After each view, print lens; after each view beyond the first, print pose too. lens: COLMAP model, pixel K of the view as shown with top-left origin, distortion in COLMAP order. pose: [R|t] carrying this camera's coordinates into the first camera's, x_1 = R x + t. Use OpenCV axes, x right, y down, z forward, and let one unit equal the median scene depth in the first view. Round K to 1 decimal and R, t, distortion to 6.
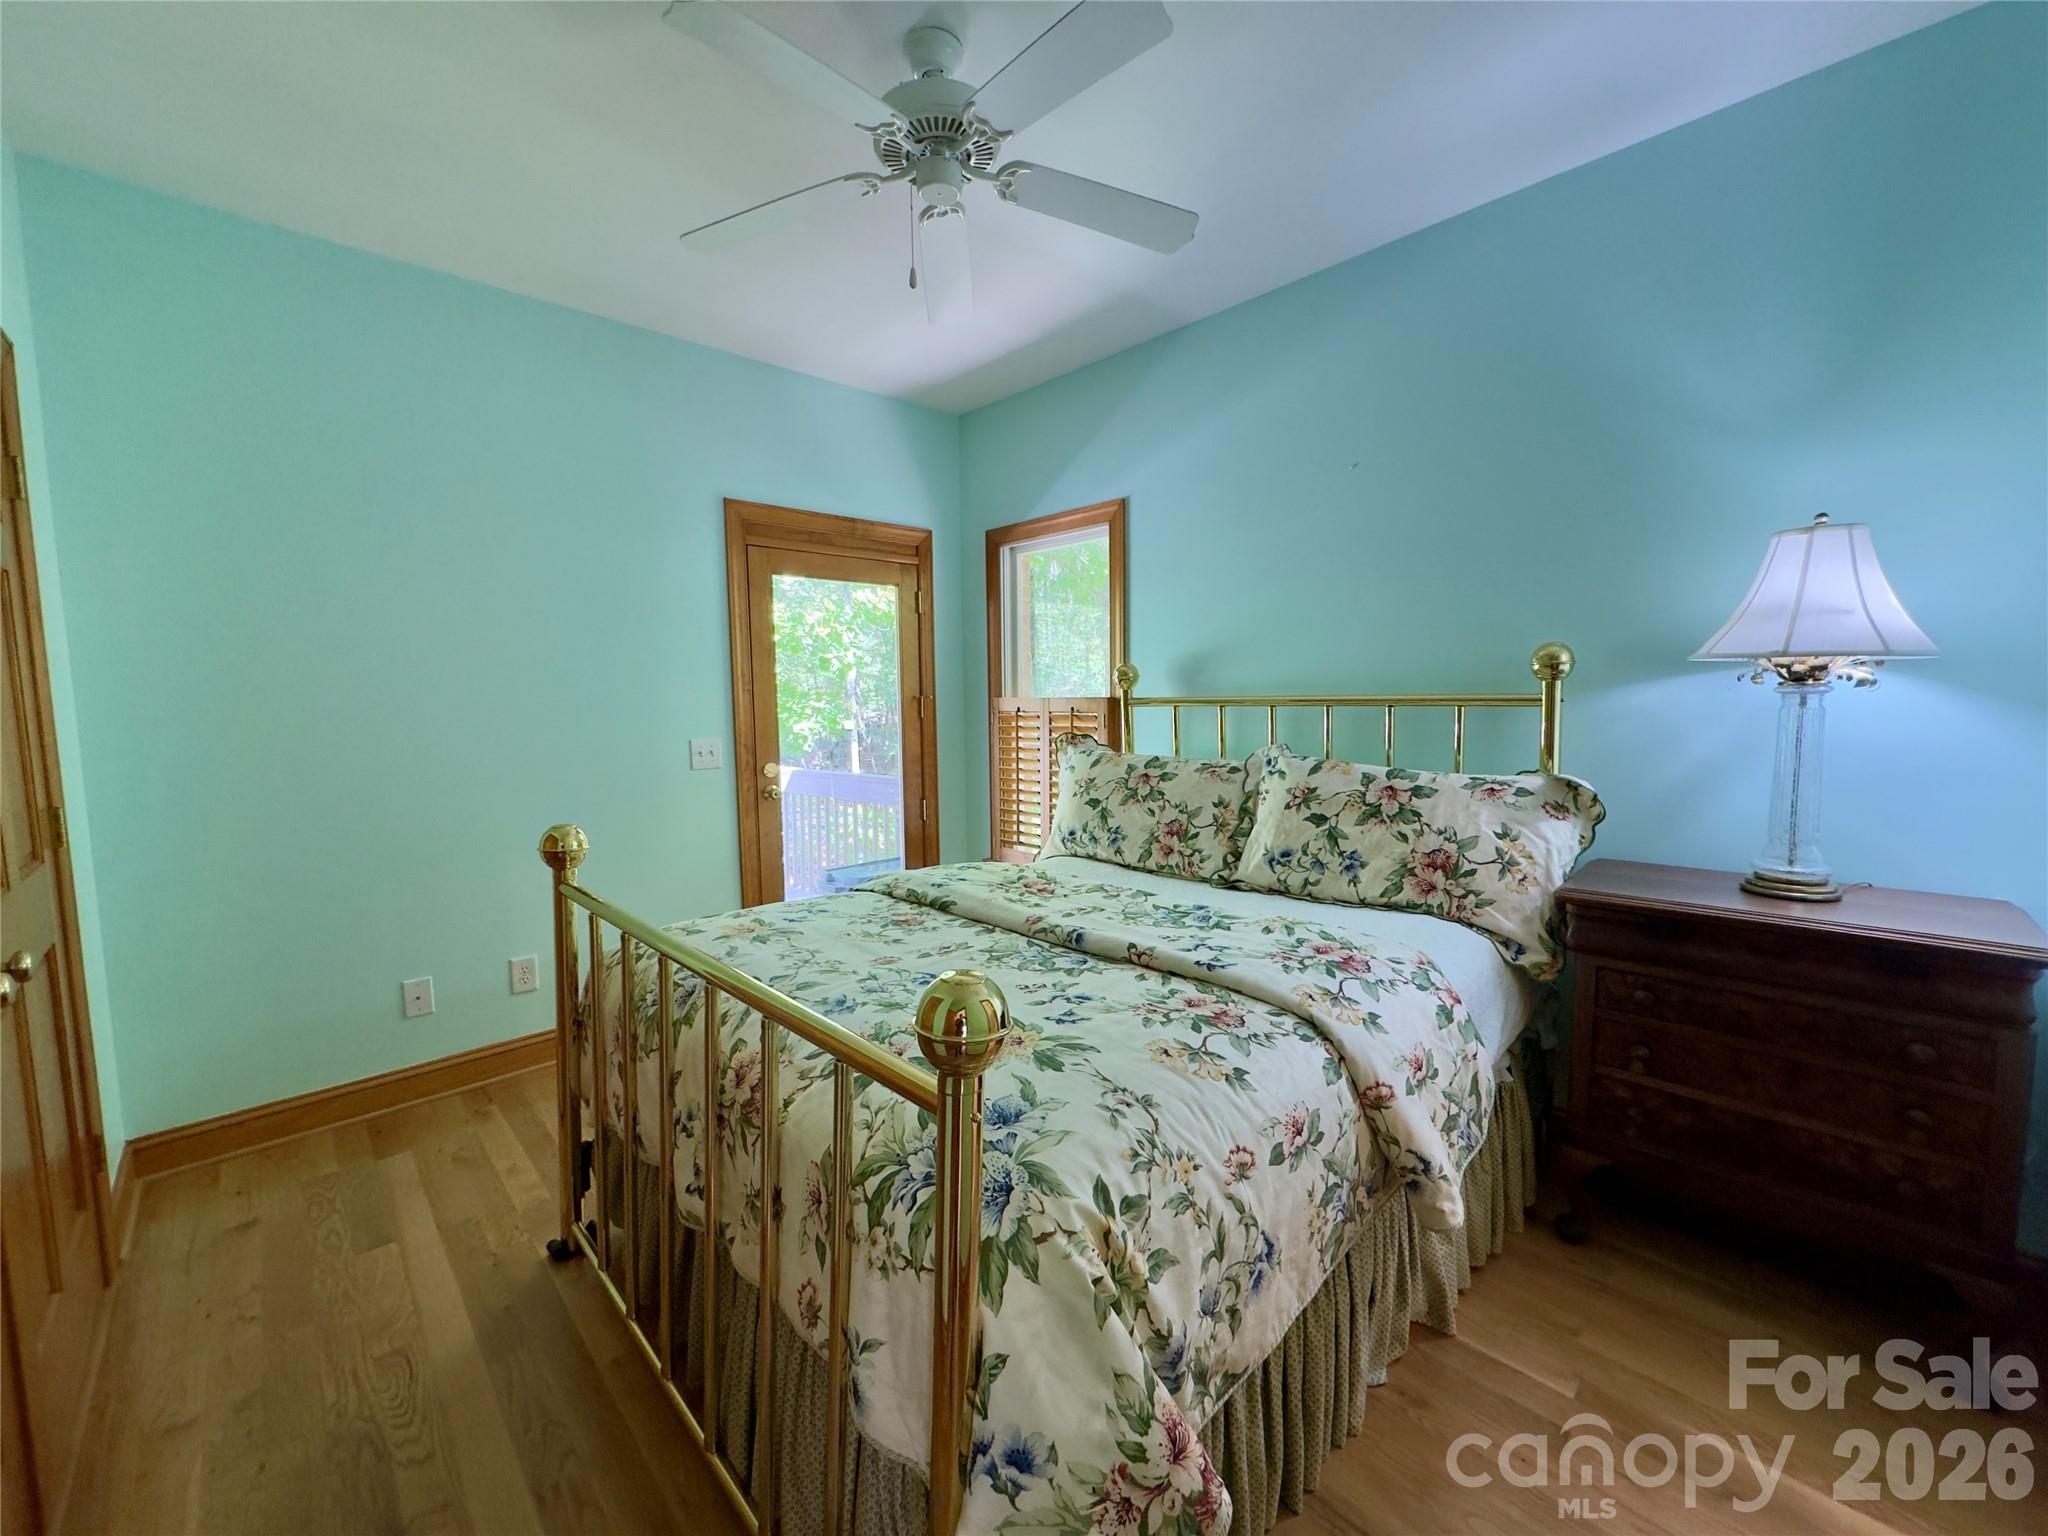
lens RADIAL K [[820.5, 0, 1020.6], [0, 820.5, 761.1], [0, 0, 1]] dist [-0.000585, 0.000312]
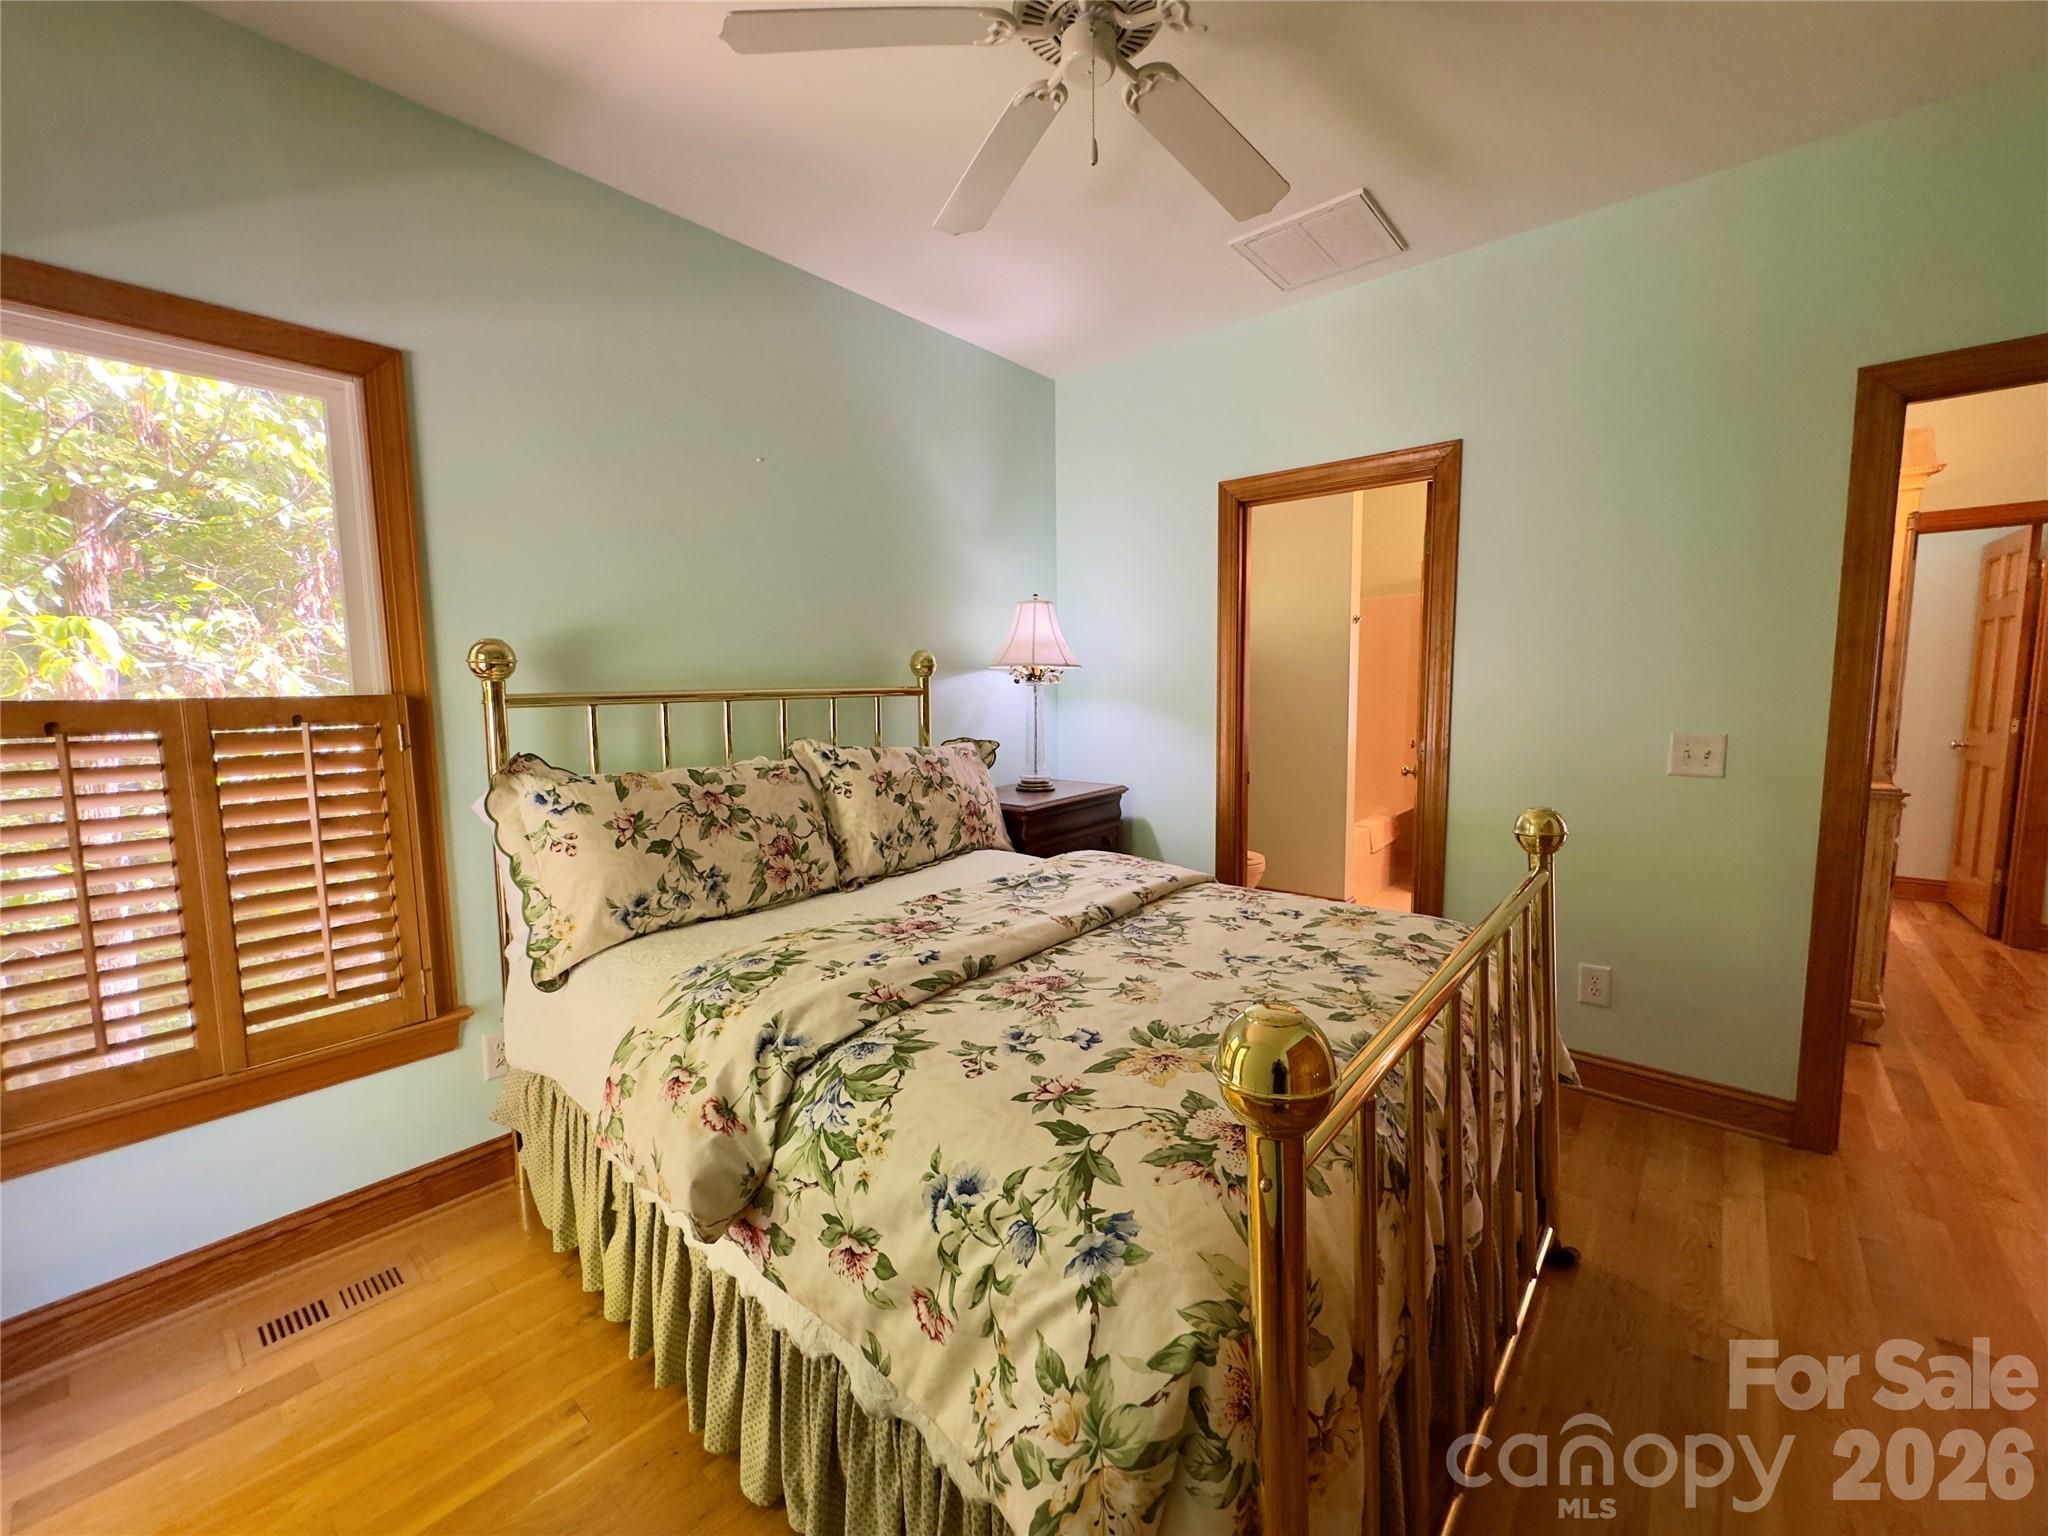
lens RADIAL K [[820.5, 0, 1020.5], [0, 820.5, 772.5], [0, 0, 1]] dist [-0.000585, 0.000312]
pose [[-0.107195, -0.092899, 0.989888, -0.747988], [0.095634, 0.990045, 0.103270, -0.062969], [-0.989628, 0.105737, -0.097243, 0.948693]]
